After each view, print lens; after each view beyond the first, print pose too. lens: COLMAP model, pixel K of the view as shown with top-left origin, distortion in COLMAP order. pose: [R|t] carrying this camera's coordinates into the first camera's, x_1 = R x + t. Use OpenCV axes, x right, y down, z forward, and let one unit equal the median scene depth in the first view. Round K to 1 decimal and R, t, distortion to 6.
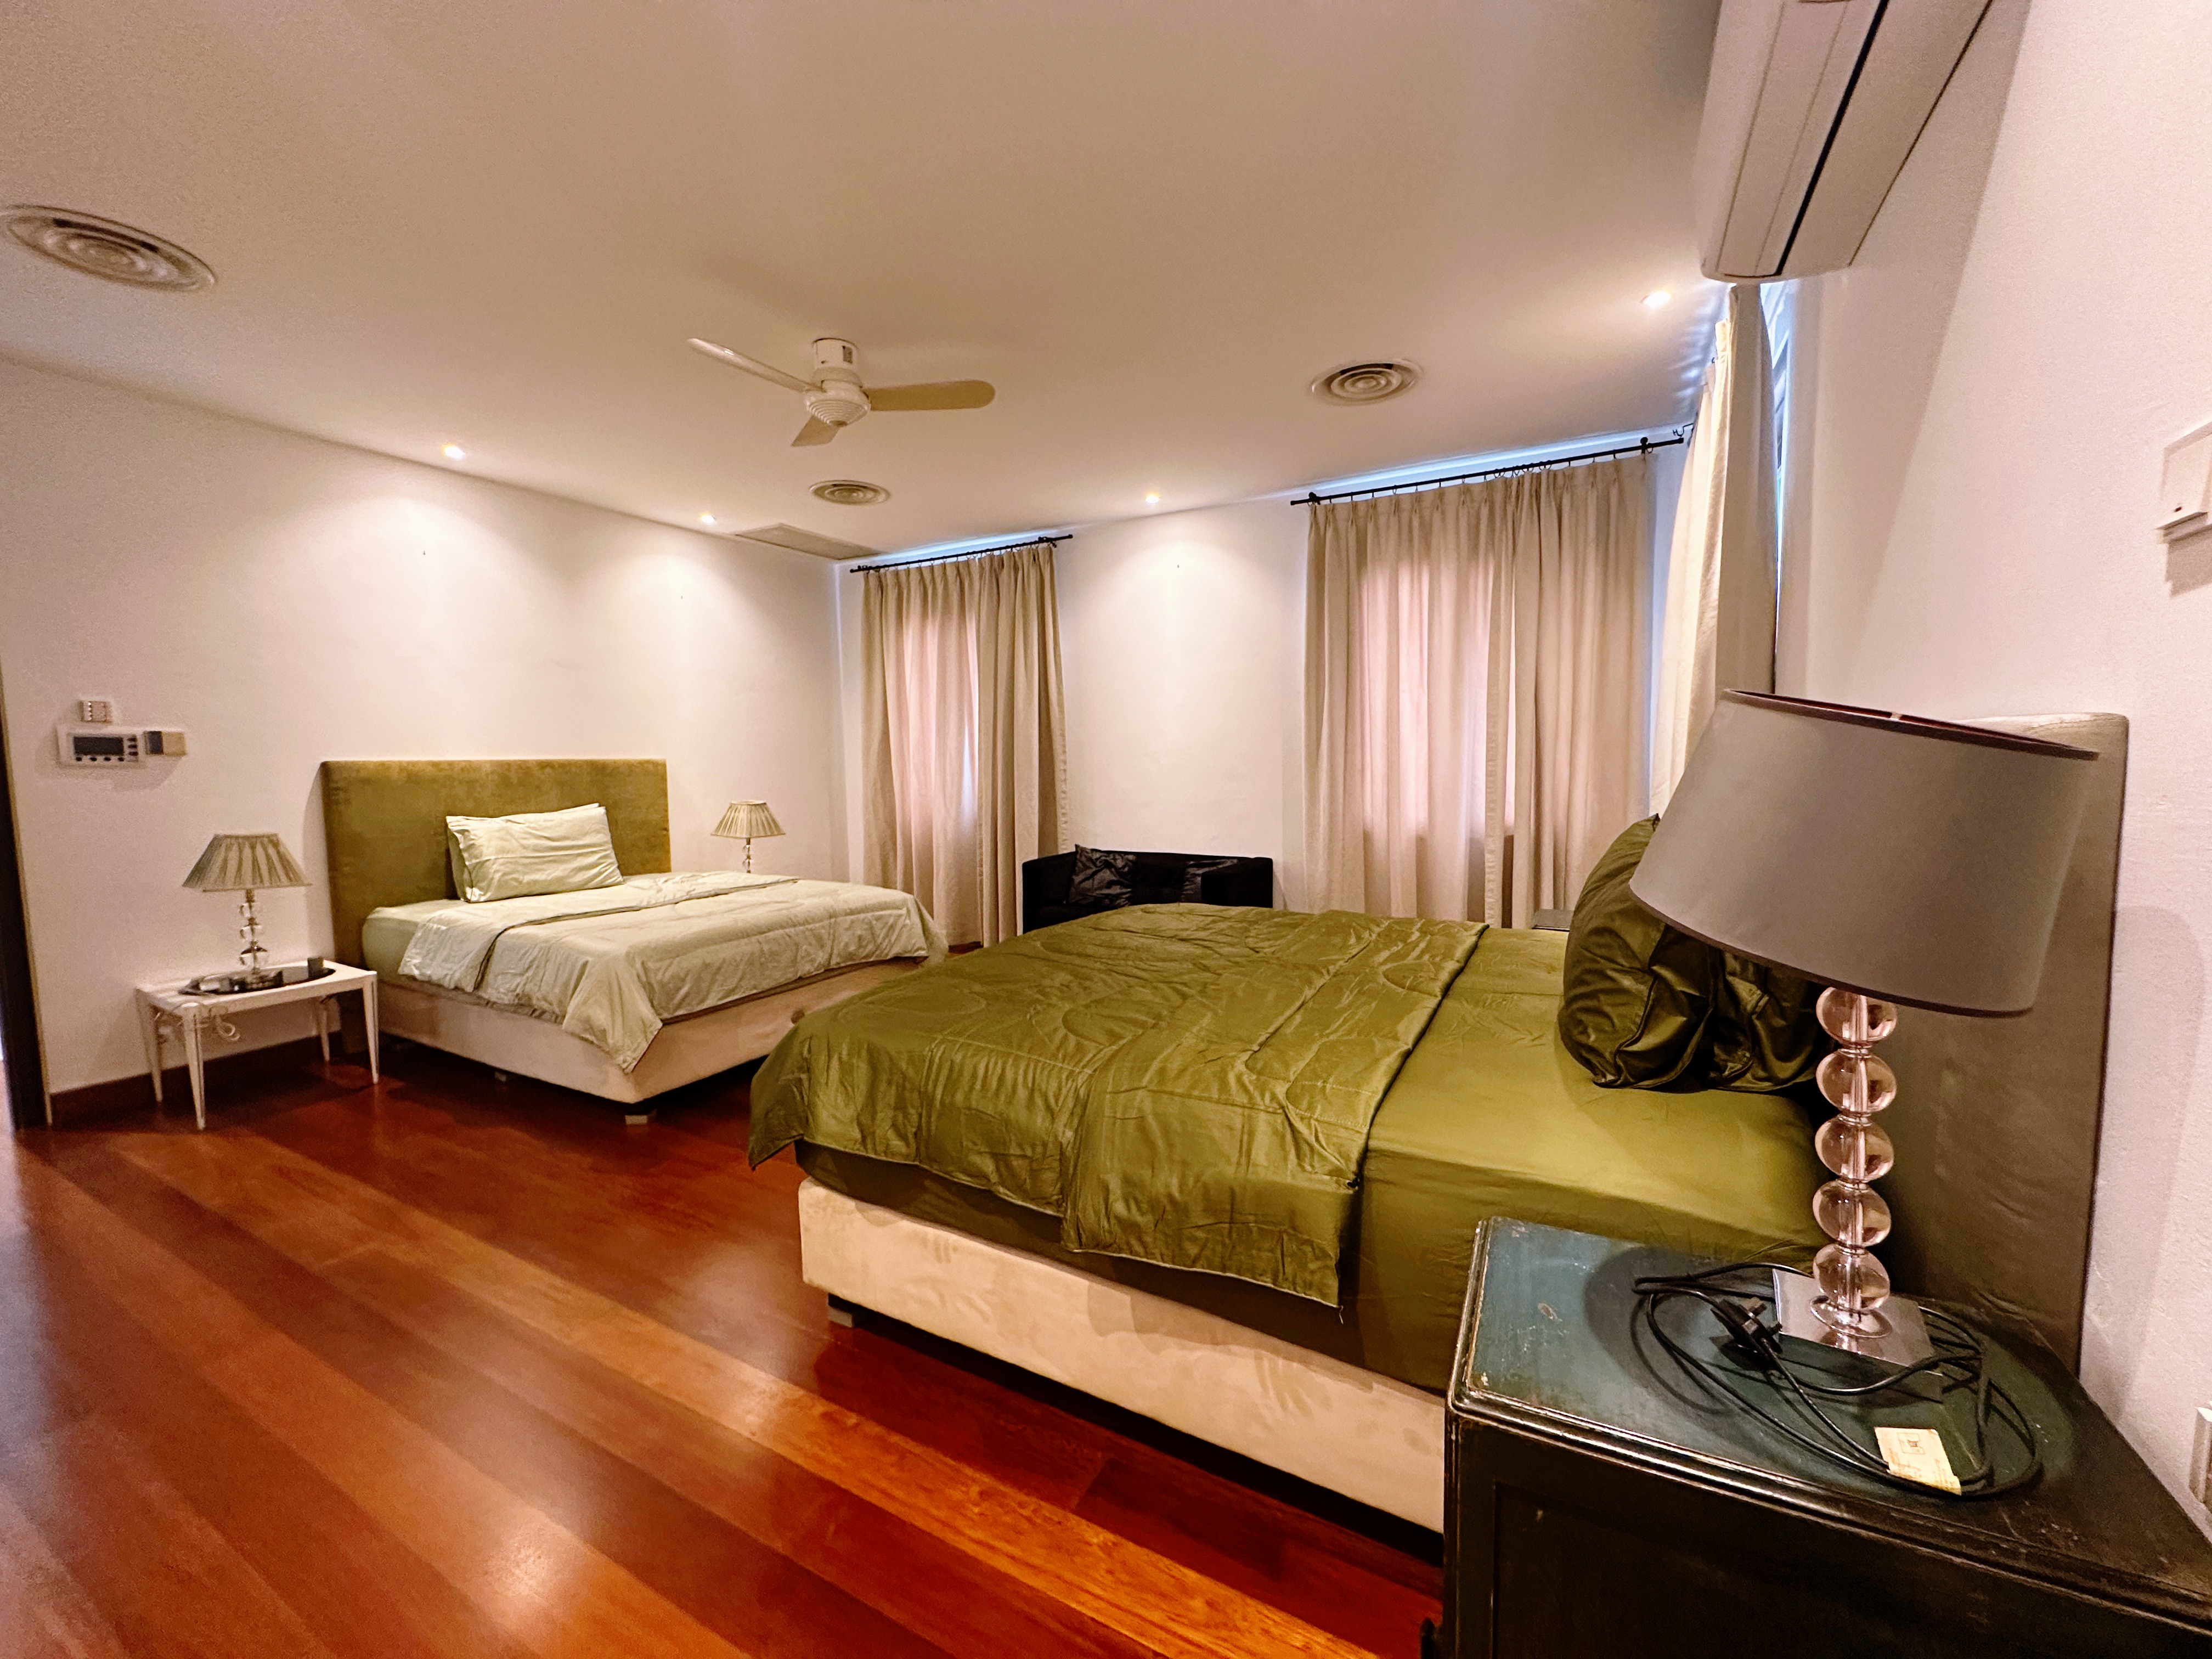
lens RADIAL K [[883.7, 0, 1106.1], [0, 883.7, 830.9], [0, 0, 1]] dist [-0.004968, 0.001516]
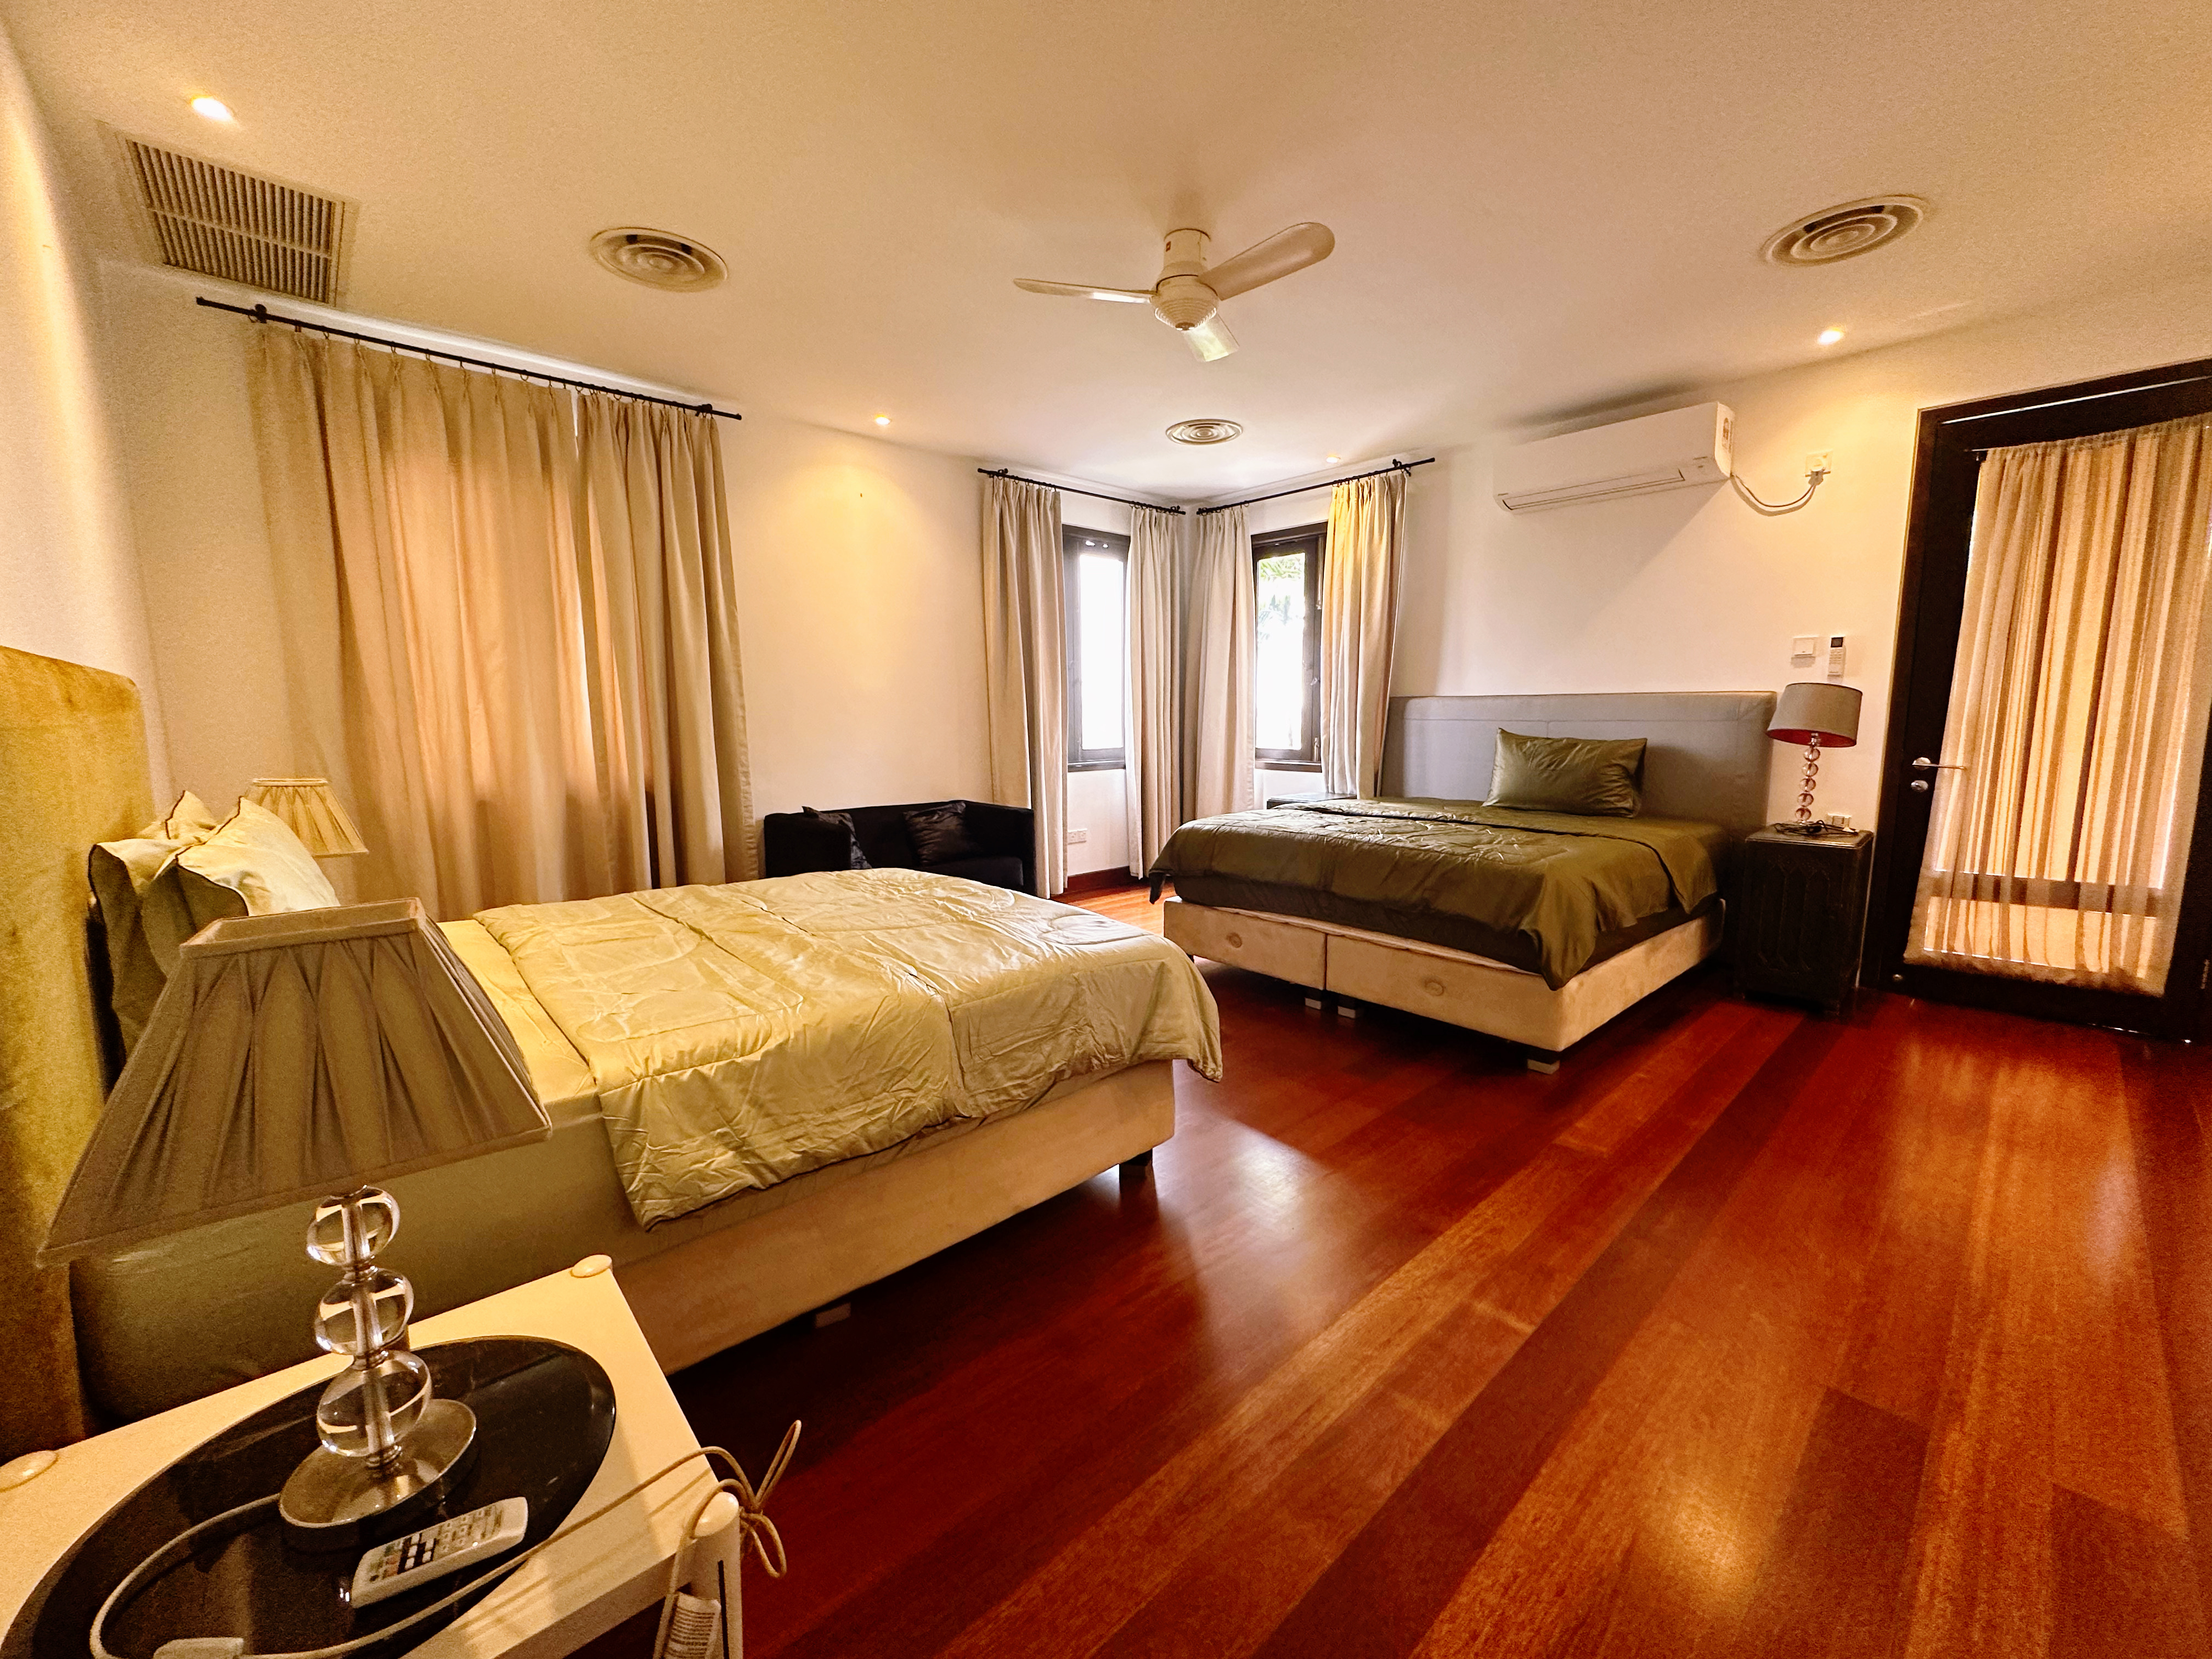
lens RADIAL K [[883.7, 0, 1113.7], [0, 883.7, 831.8], [0, 0, 1]] dist [-0.004968, 0.001516]
pose [[0.318700, -0.122731, 0.939876, -0.441575], [0.056553, 0.992277, 0.110397, -0.022279], [-0.946167, 0.017970, 0.323180, 0.269917]]
